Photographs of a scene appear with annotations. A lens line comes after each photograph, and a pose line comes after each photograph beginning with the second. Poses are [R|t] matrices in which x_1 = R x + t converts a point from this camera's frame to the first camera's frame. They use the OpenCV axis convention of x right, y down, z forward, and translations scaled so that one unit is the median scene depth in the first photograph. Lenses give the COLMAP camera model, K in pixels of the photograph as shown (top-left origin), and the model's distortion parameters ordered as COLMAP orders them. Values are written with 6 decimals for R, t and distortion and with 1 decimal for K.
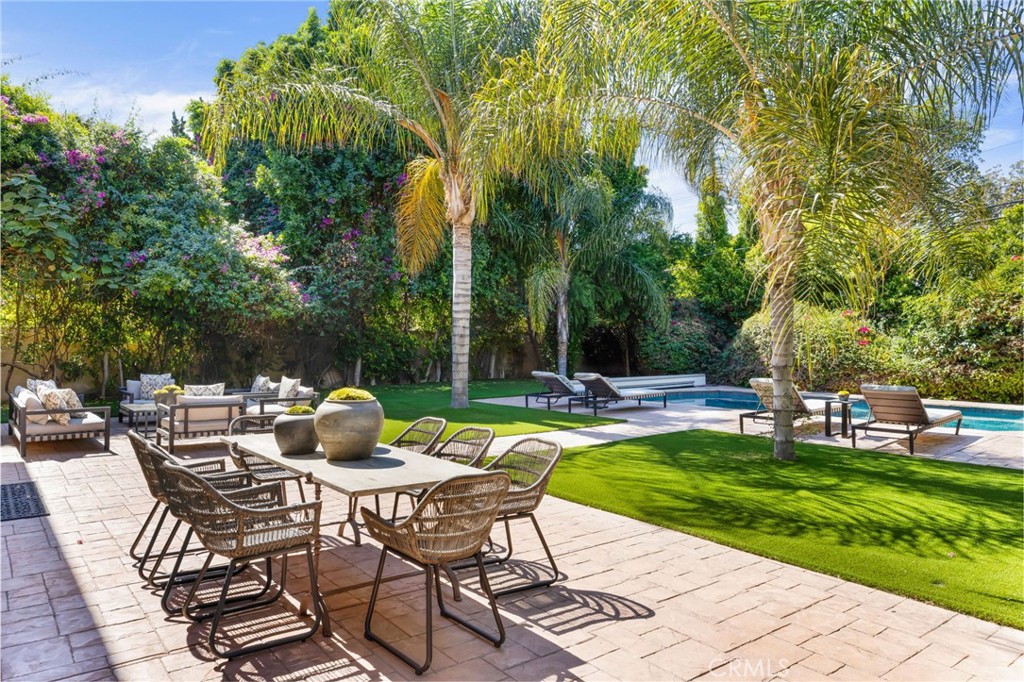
lens RADIAL K [[660.0, 0, 512.0], [0, 660.0, 341.0], [0, 0, 1]] dist [0.009572, 0.000864]
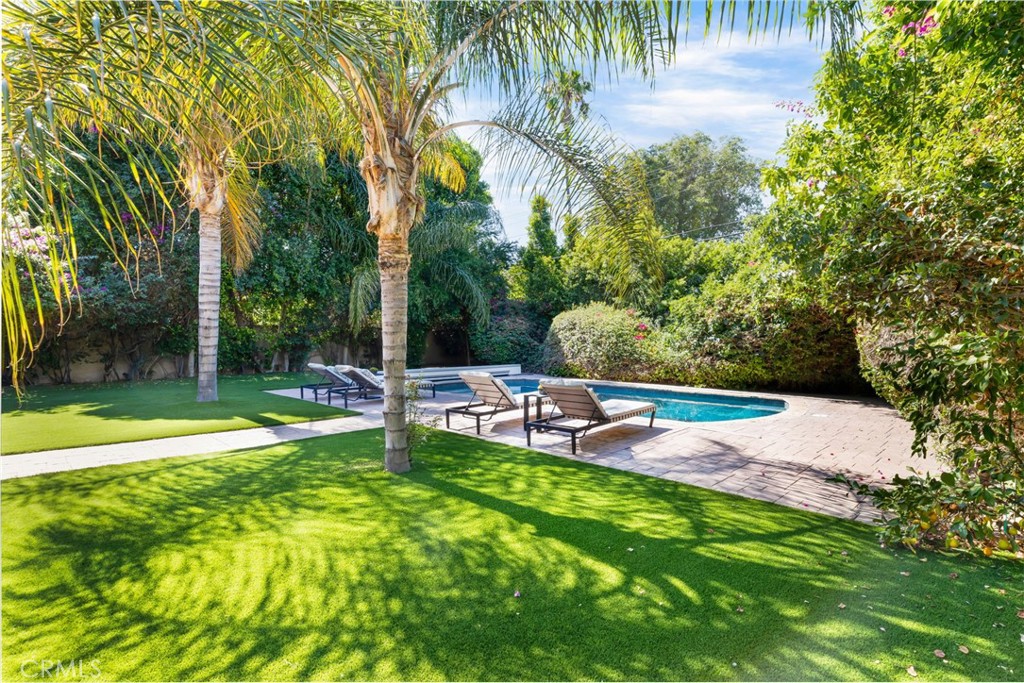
lens RADIAL K [[507.4, 0, 512.0], [0, 507.4, 341.5], [0, 0, 1]] dist [0.005026, -0.000275]
pose [[0.993856, 0.002990, 0.110641, 0.238113], [-0.004028, 0.999950, 0.009154, 0.003155], [-0.110608, -0.009544, 0.993818, 0.165820]]
